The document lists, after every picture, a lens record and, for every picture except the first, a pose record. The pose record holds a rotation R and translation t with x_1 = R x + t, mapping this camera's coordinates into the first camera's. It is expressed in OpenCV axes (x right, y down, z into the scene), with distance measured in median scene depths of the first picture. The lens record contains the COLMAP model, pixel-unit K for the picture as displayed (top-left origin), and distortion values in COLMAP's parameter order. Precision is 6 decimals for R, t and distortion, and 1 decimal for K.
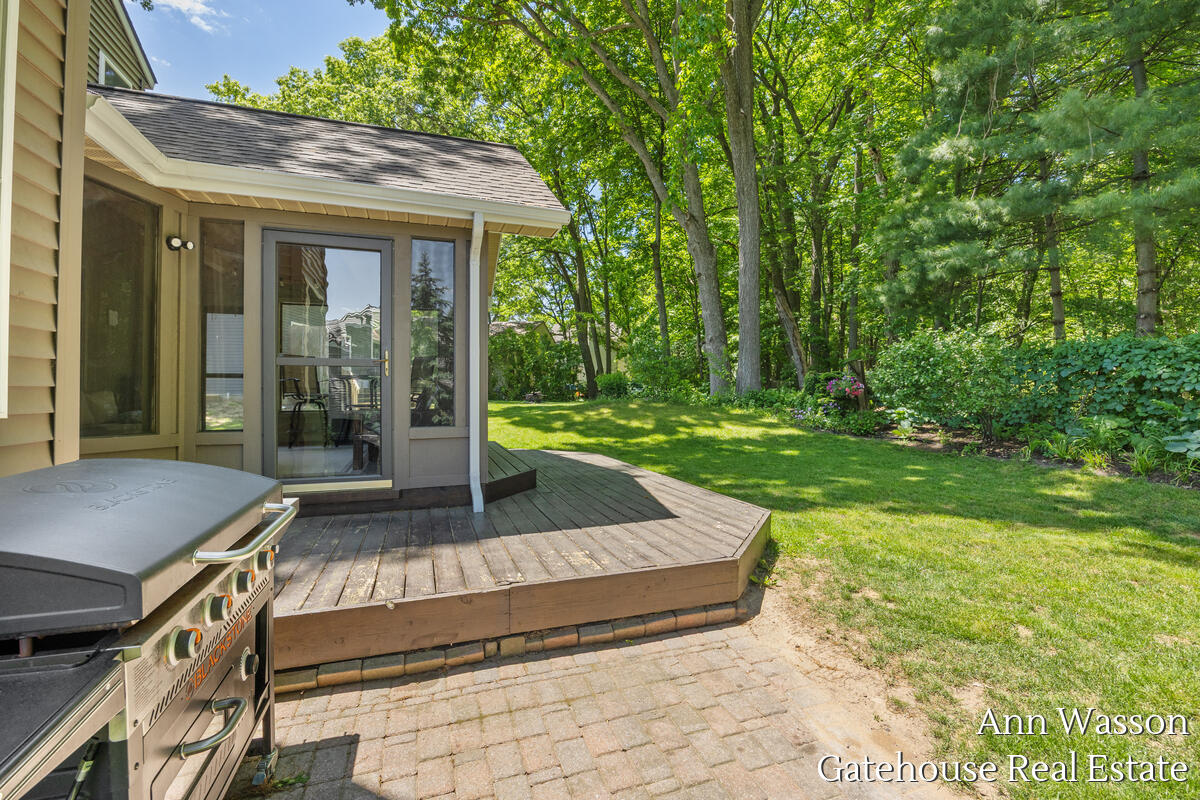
lens RADIAL K [[536.3, 0, 600.9], [0, 536.3, 394.2], [0, 0, 1]] dist [-0.001329, -0.000014]
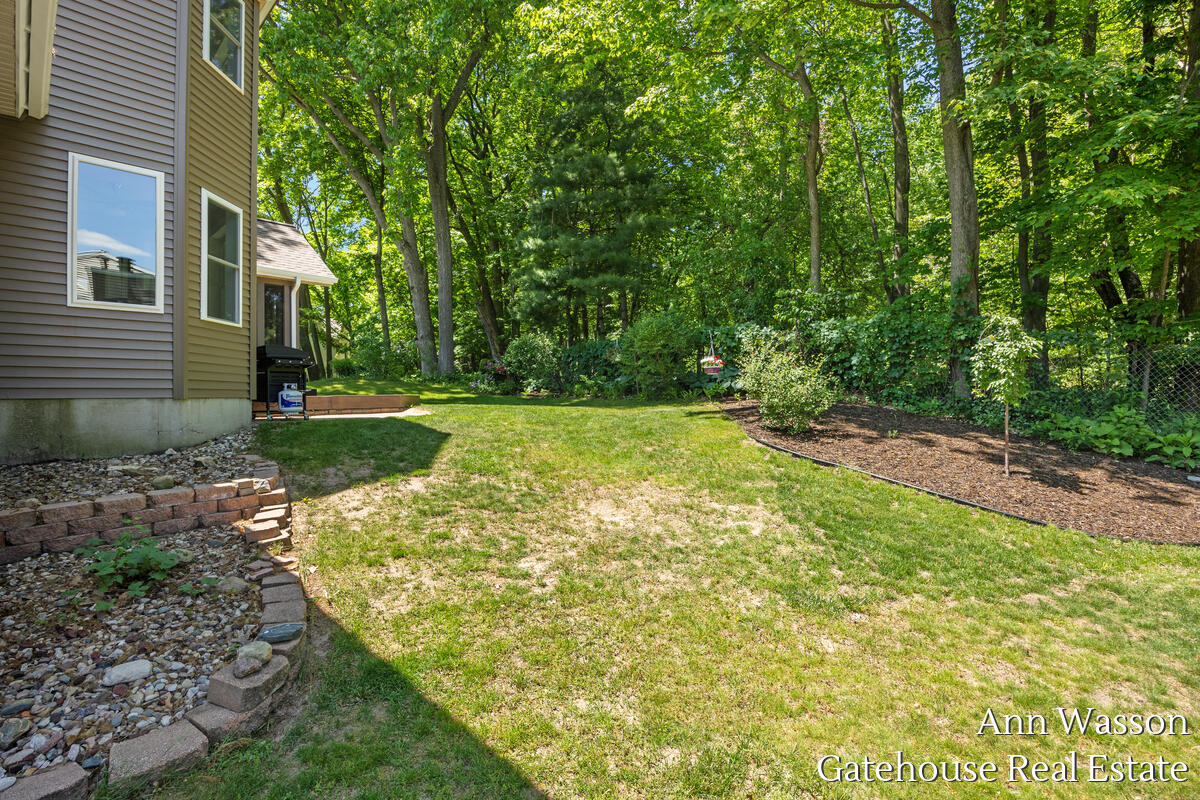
lens RADIAL K [[581.0, 0, 596.4], [0, 581.0, 398.4], [0, 0, 1]] dist [-0.006601, -0.000232]
pose [[0.896099, -0.004440, 0.443832, -0.027400], [0.007216, 0.999964, -0.004564, 0.035925], [-0.443795, 0.007292, 0.896099, -0.287373]]
